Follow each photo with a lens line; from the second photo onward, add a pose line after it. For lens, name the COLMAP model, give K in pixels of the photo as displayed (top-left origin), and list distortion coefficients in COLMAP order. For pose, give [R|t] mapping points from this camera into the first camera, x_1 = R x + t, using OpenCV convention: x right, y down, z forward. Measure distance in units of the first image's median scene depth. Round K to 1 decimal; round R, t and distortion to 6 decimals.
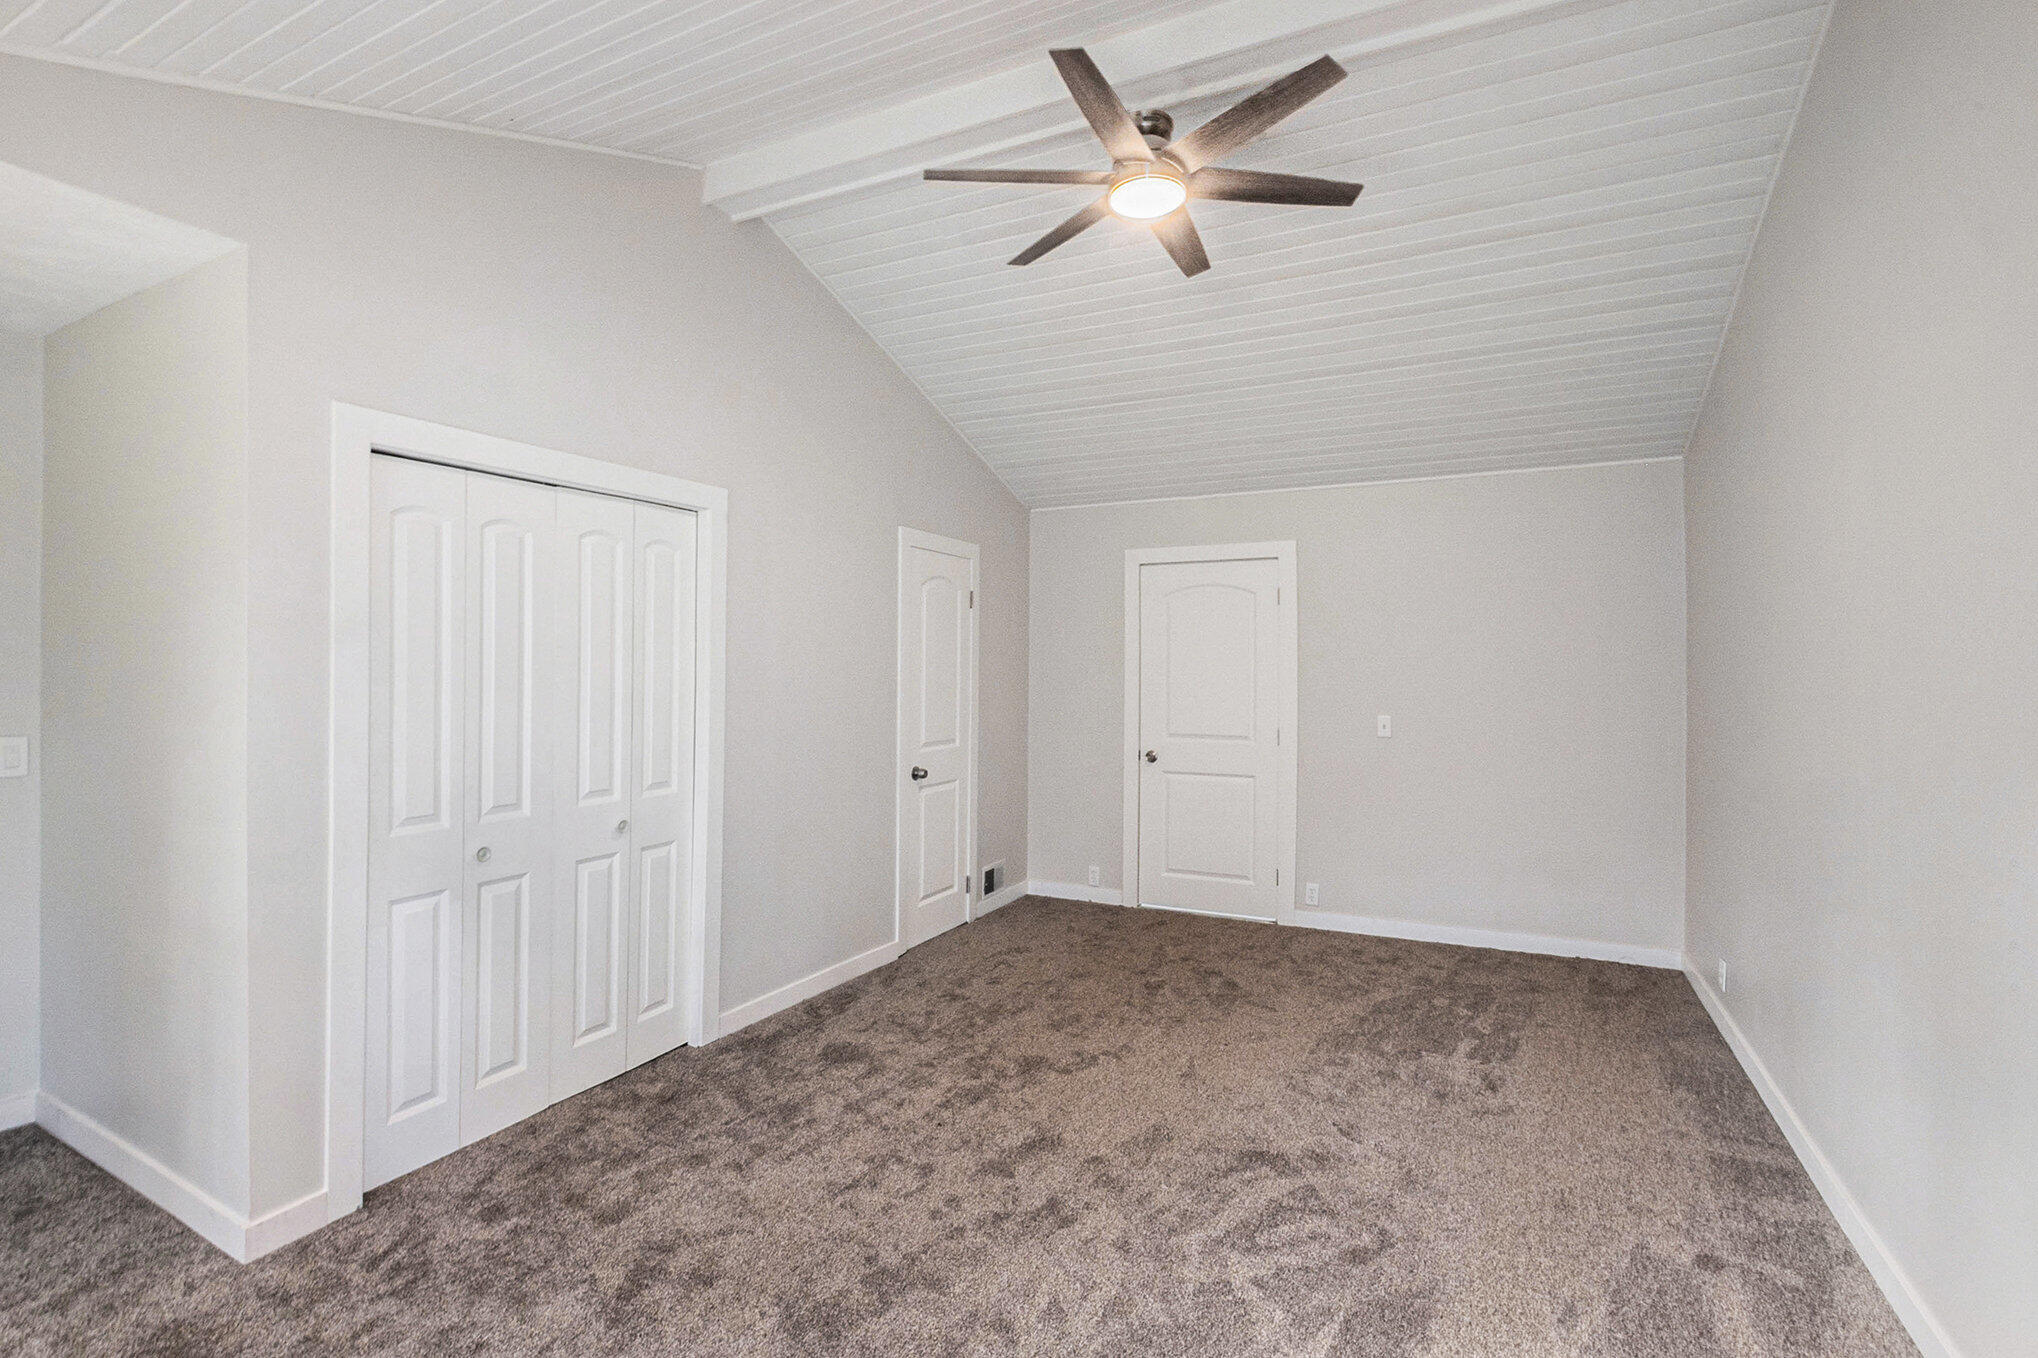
lens RADIAL K [[924.3, 0, 1019.0], [0, 924.3, 679.0], [0, 0, 1]] dist [-0.061078, 0.008649]
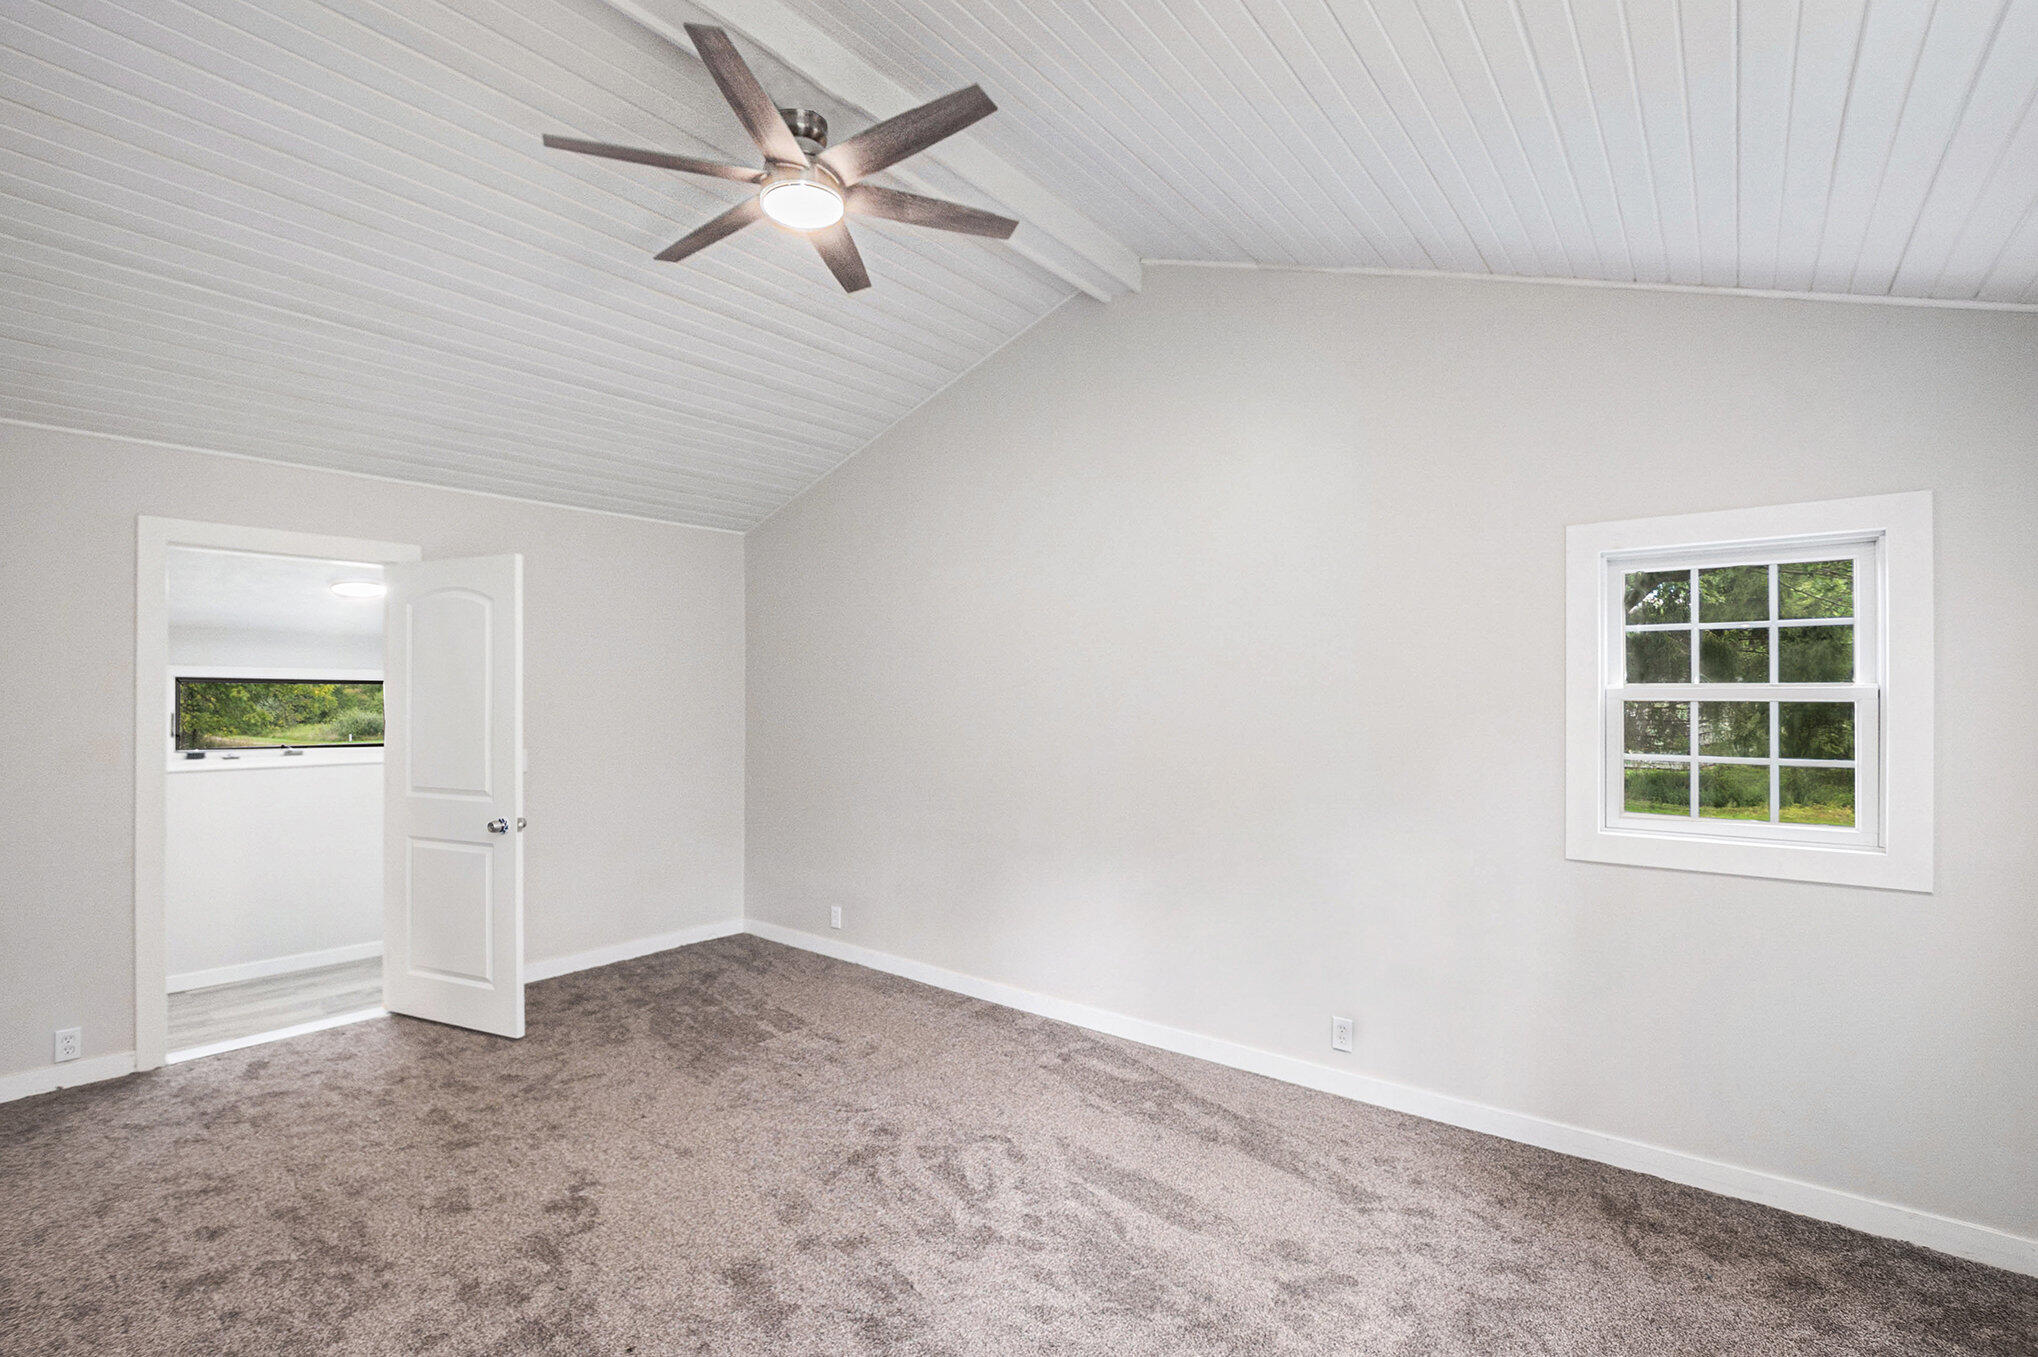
lens RADIAL K [[924.3, 0, 1019.0], [0, 924.3, 678.5], [0, 0, 1]] dist [-0.061078, 0.008649]
pose [[0.208098, 0.006067, 0.978089, -0.605051], [0.019382, 0.999759, -0.010326, -0.011126], [-0.977916, 0.021106, 0.207930, 0.487067]]
